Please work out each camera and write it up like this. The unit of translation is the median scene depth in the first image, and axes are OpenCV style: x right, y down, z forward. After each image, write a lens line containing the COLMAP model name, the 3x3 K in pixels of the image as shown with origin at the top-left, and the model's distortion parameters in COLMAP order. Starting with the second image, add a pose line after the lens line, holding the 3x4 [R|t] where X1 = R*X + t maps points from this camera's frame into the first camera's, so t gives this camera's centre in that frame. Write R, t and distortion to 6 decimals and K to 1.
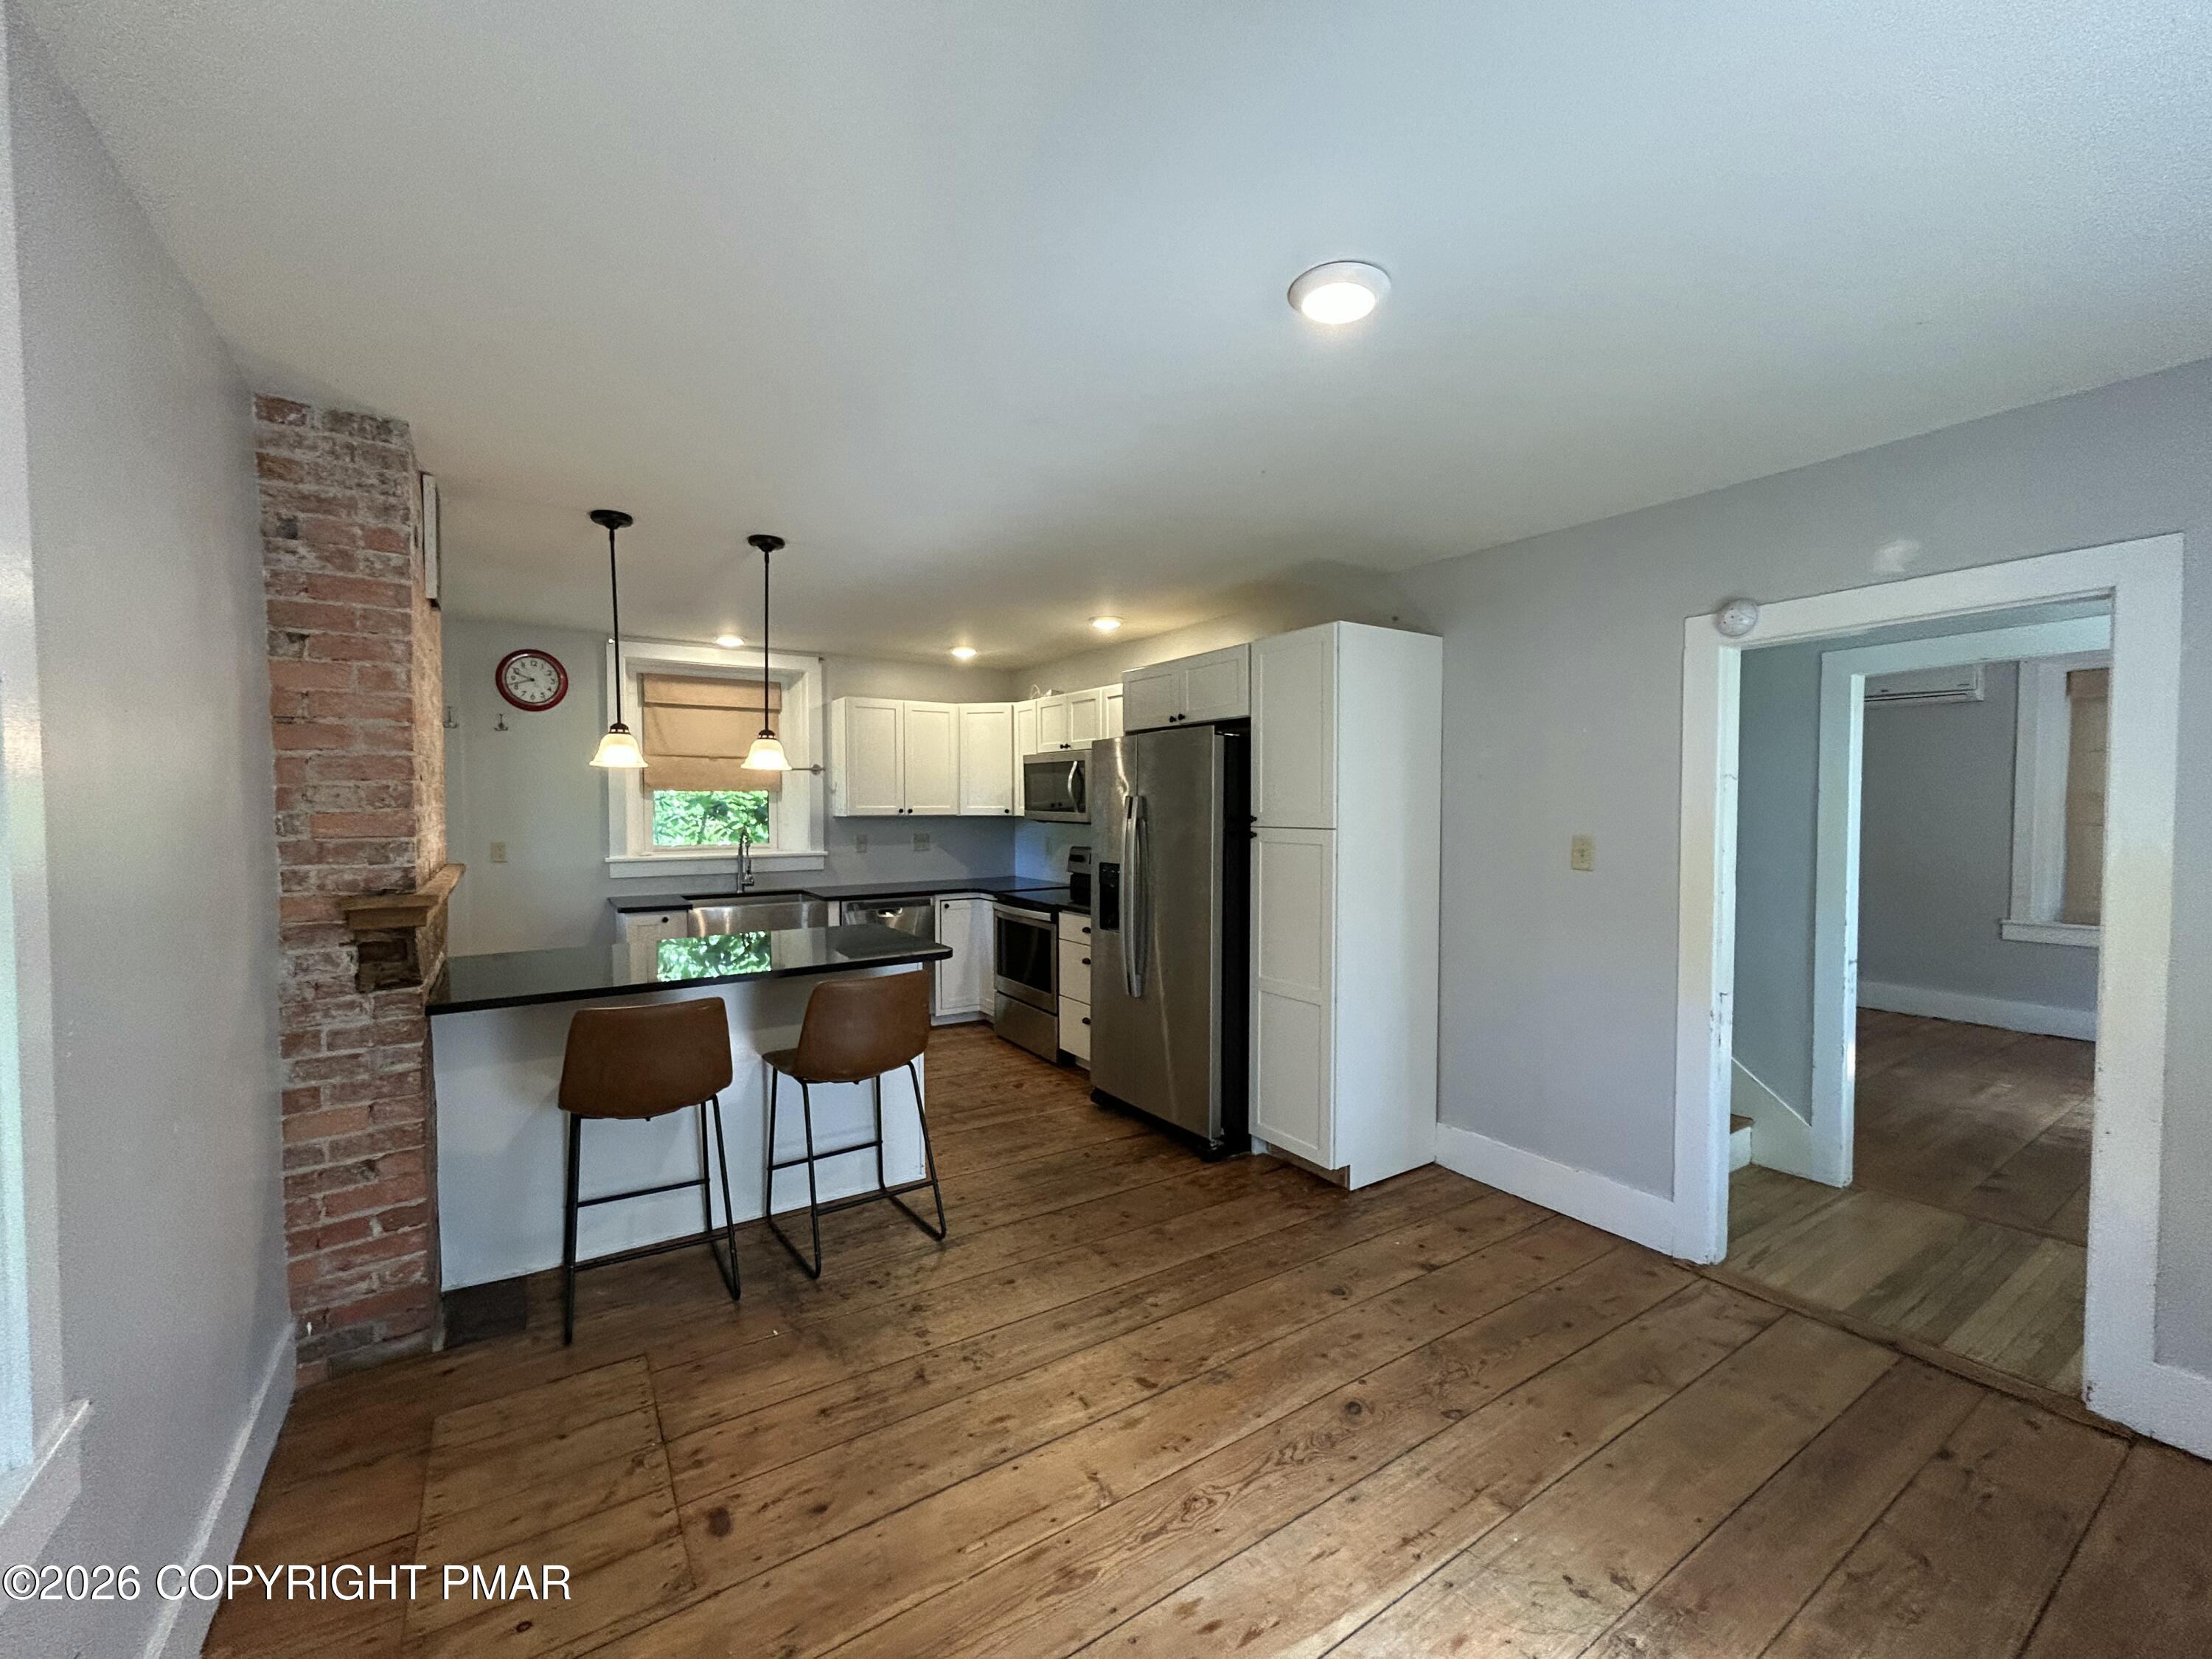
lens RADIAL K [[896.9, 0, 1106.3], [0, 896.9, 828.3], [0, 0, 1]] dist [-0.001834, -0.000178]
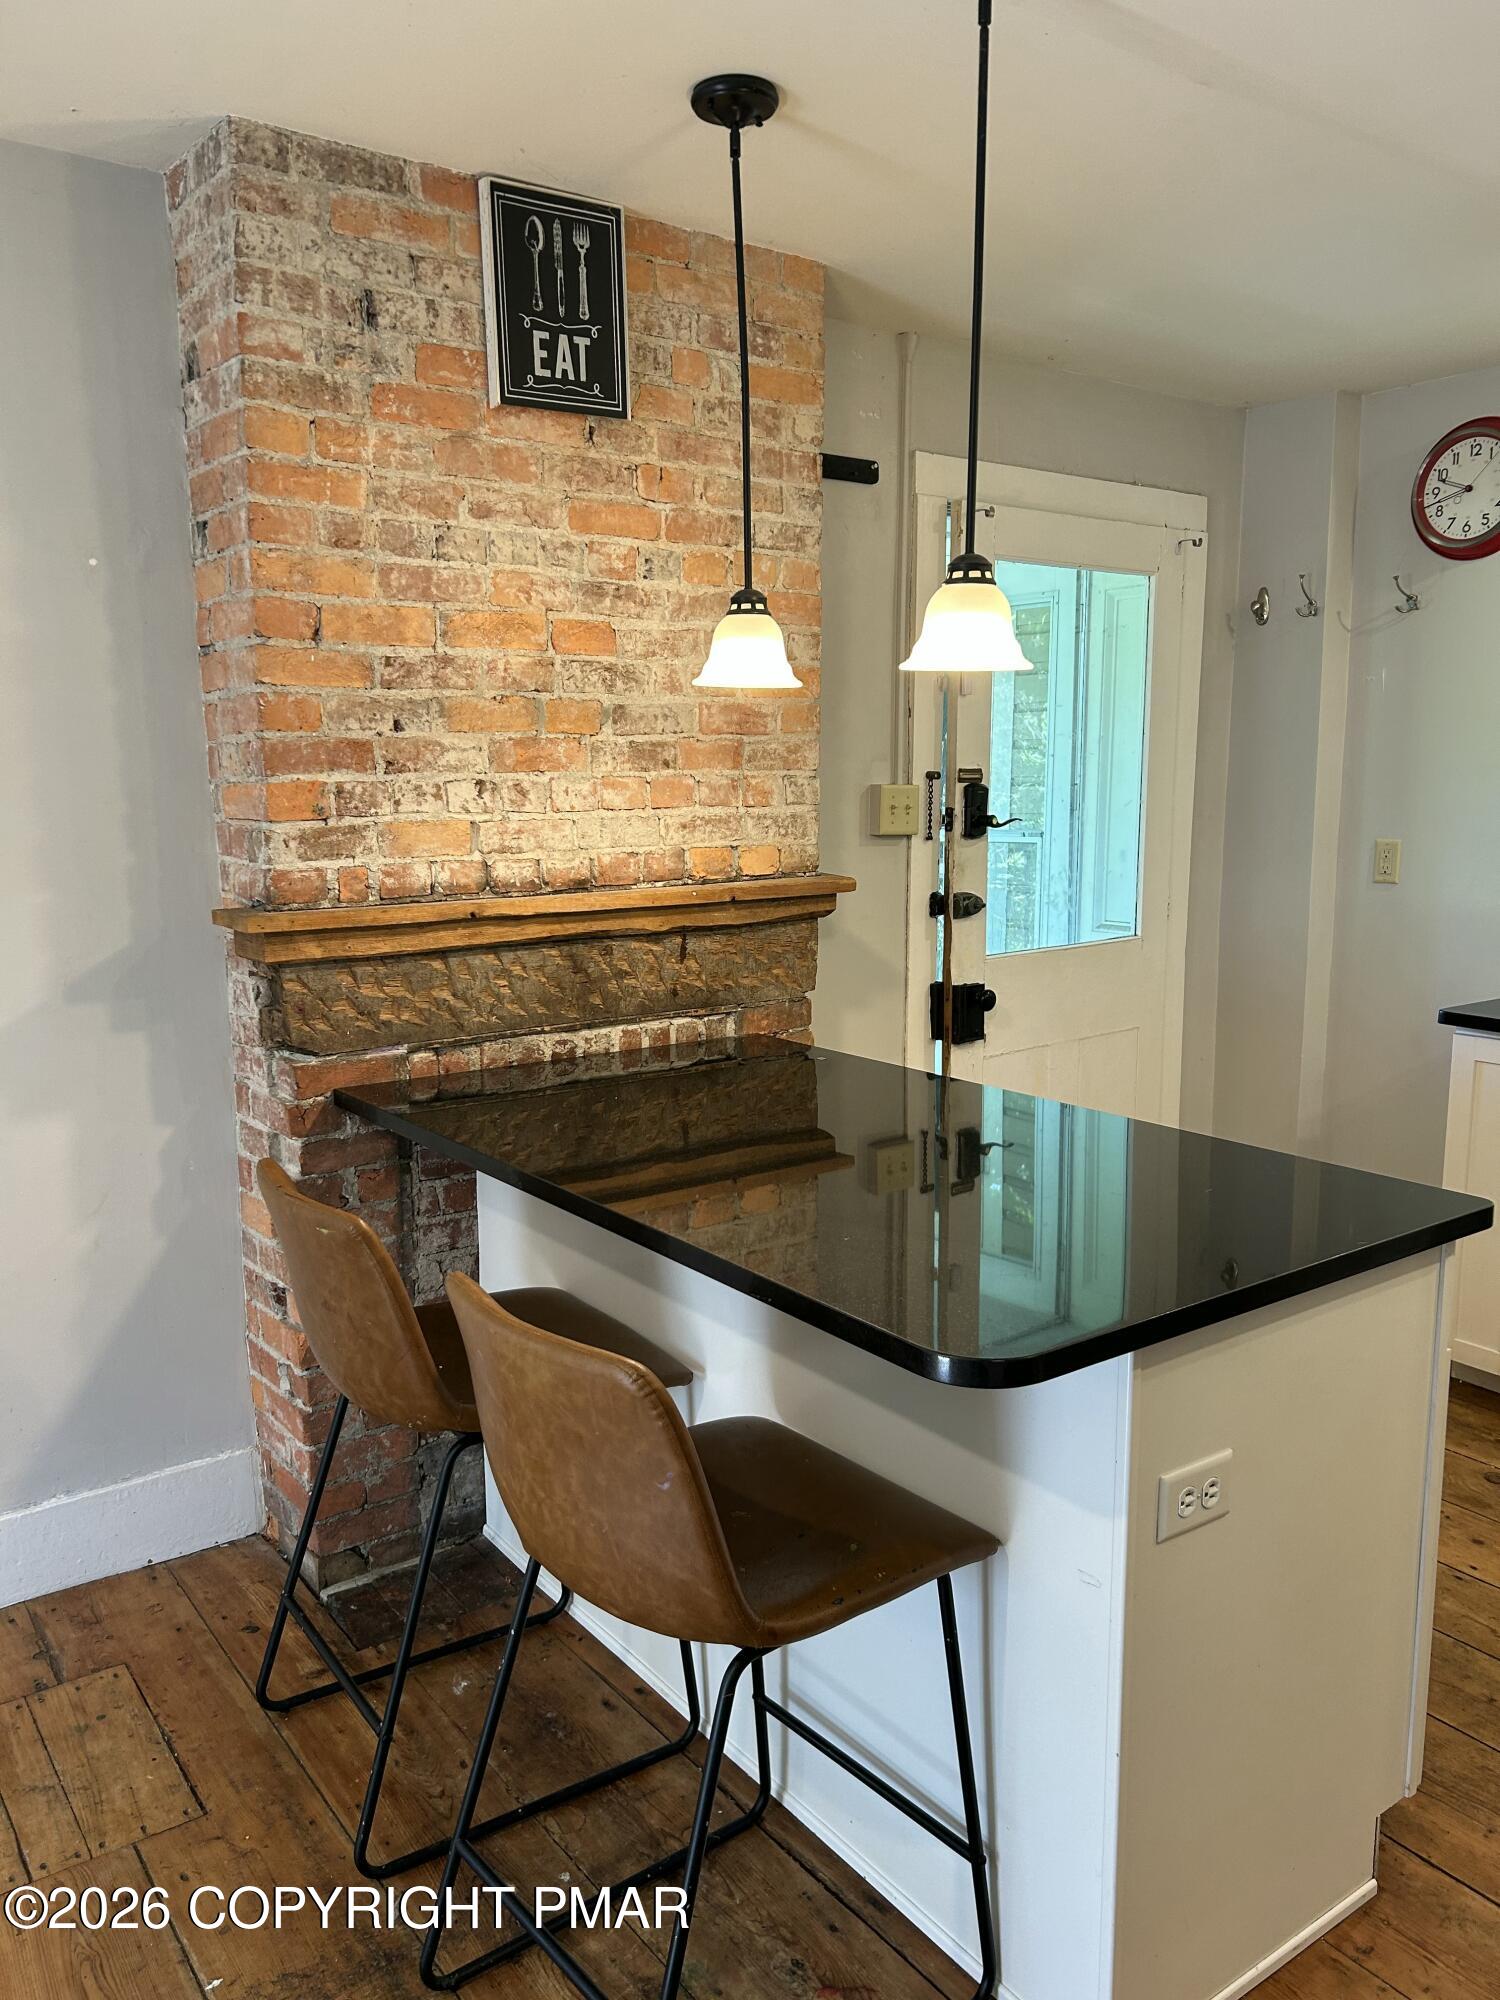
lens RADIAL K [[1506.1, 0, 743.7], [0, 1506.1, 1014.6], [0, 0, 1]] dist [0.055967, -0.062516]
pose [[0.043940, 0.162287, -0.985765, 0.224982], [-0.025340, 0.986581, 0.161292, -0.026411], [0.998713, 0.017892, 0.047462, 0.895496]]
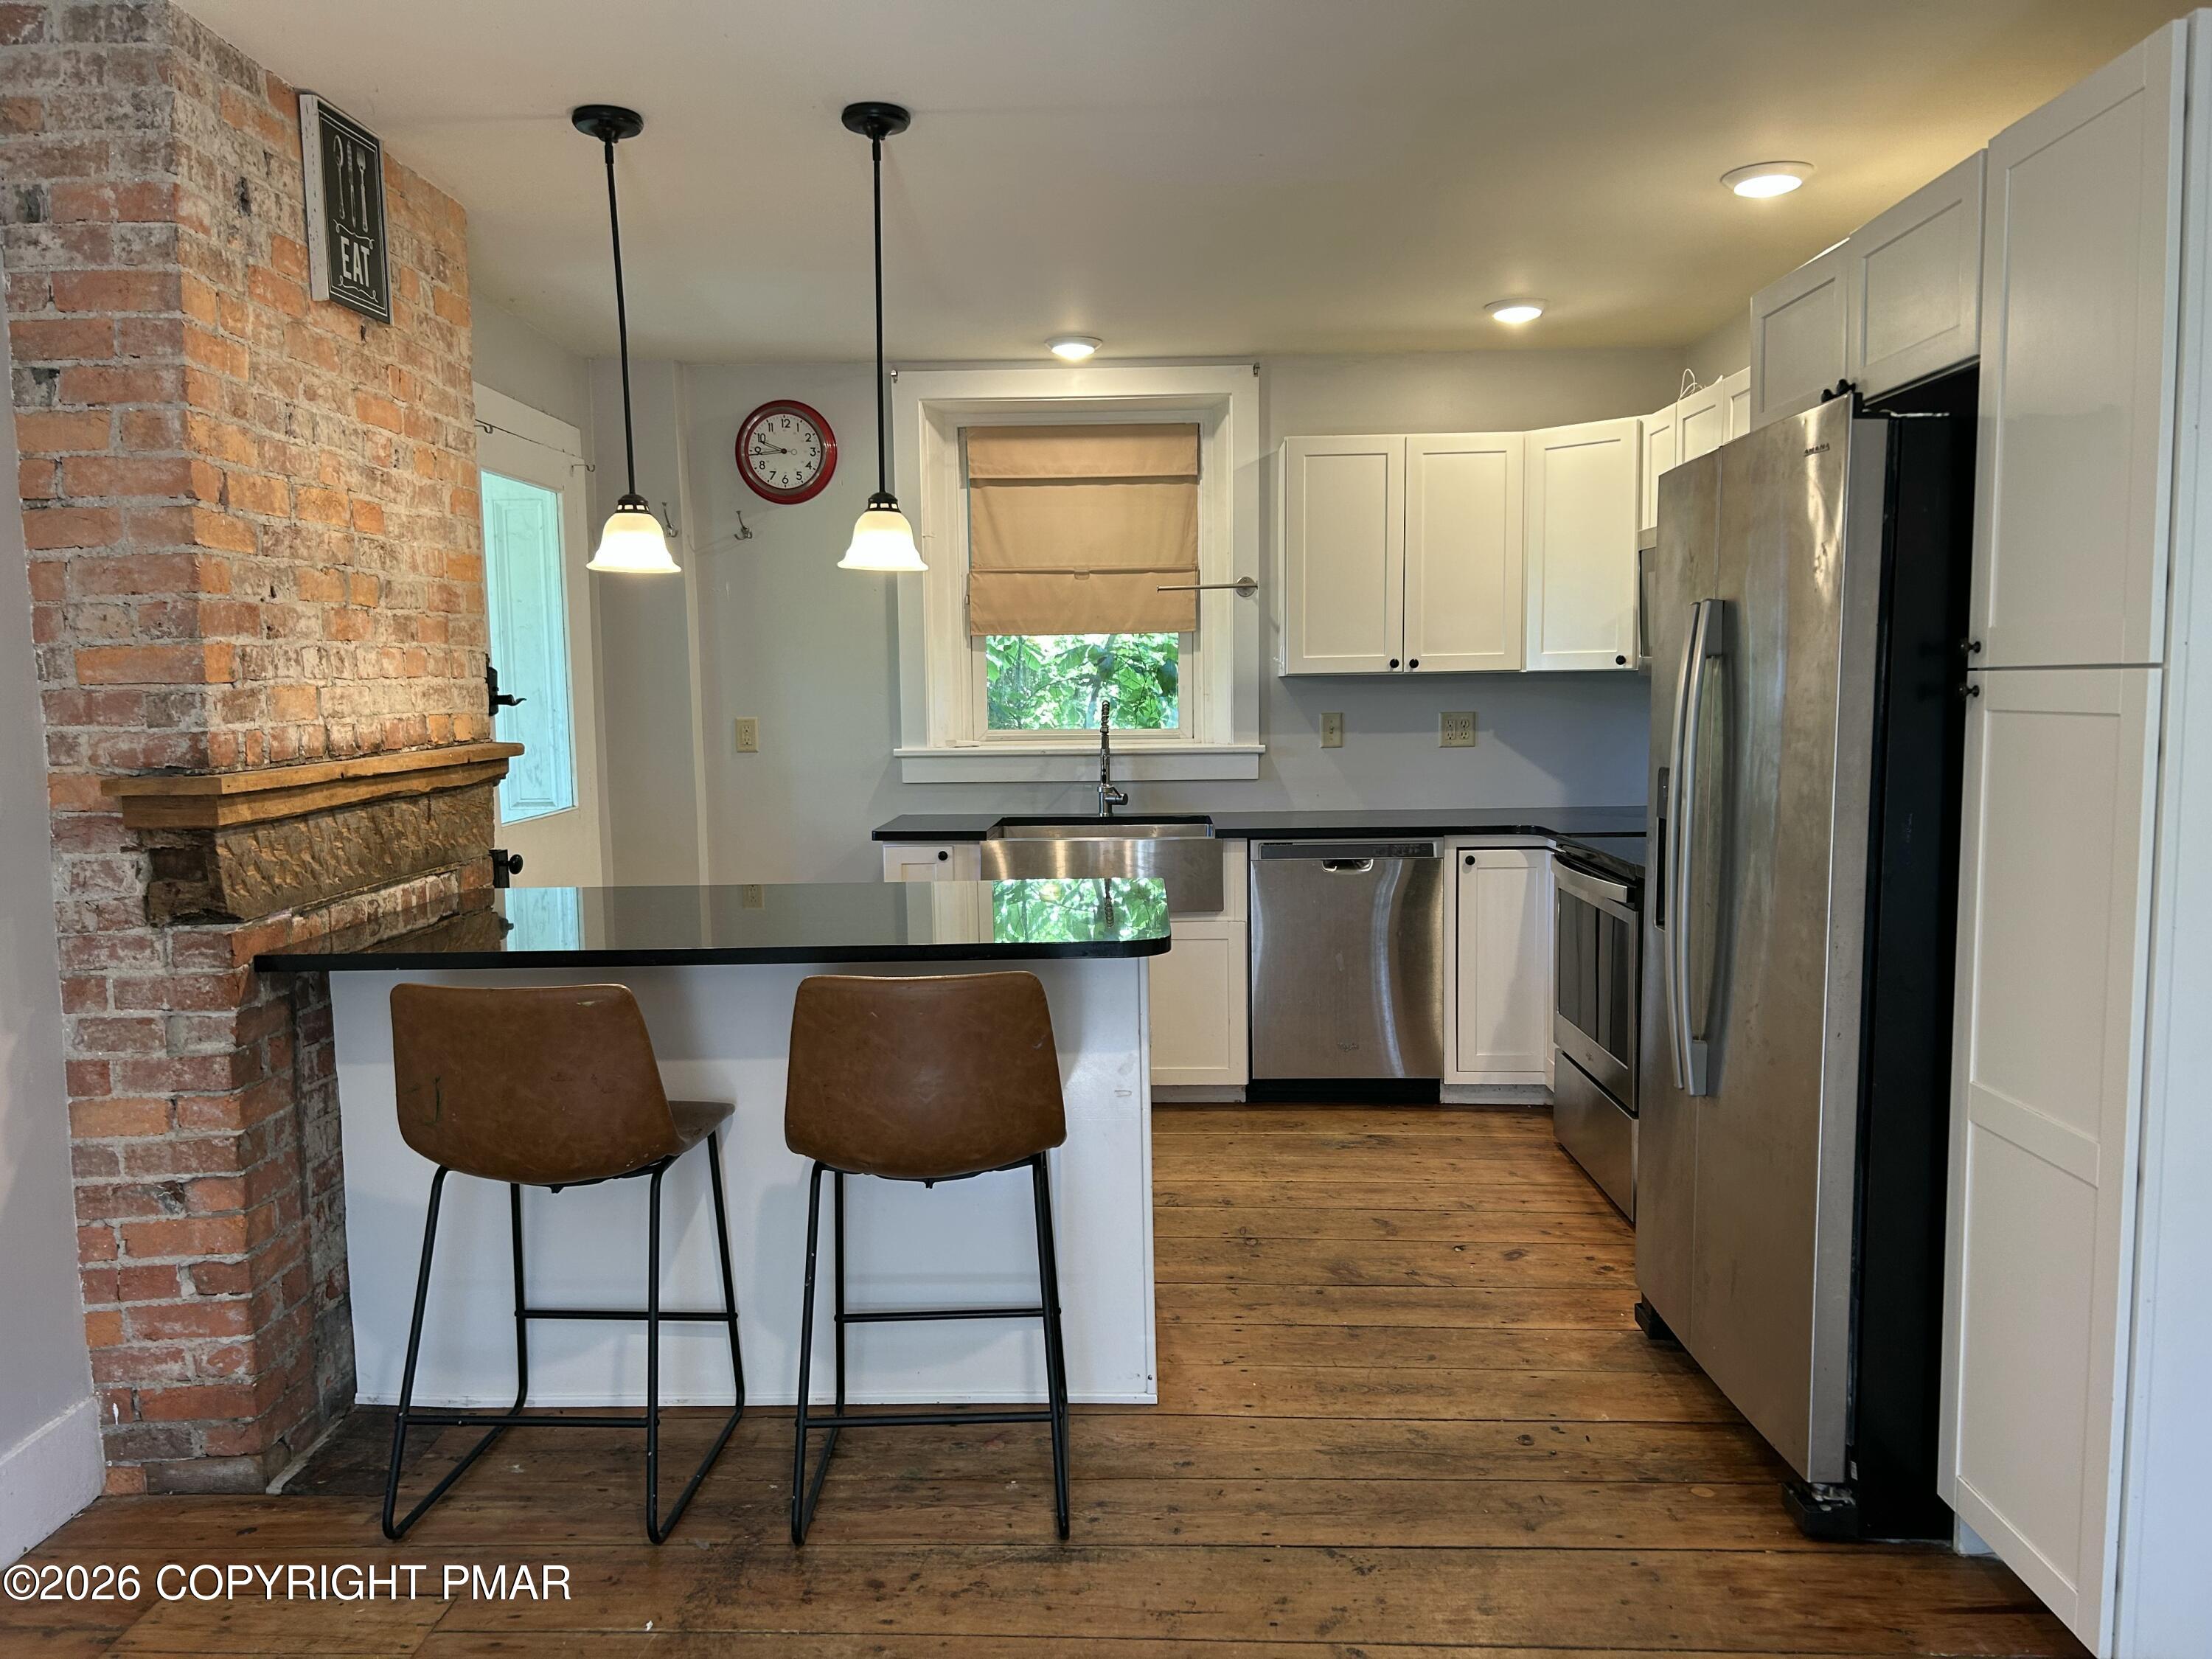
lens RADIAL K [[1665.8, 0, 1116.9], [0, 1665.8, 836.5], [0, 0, 1]] dist [0.055967, -0.062516]
pose [[0.825461, 0.043298, -0.562796, 0.290755], [-0.004887, 0.997565, 0.069579, 0.021296], [0.564438, -0.054684, 0.823662, 0.268426]]
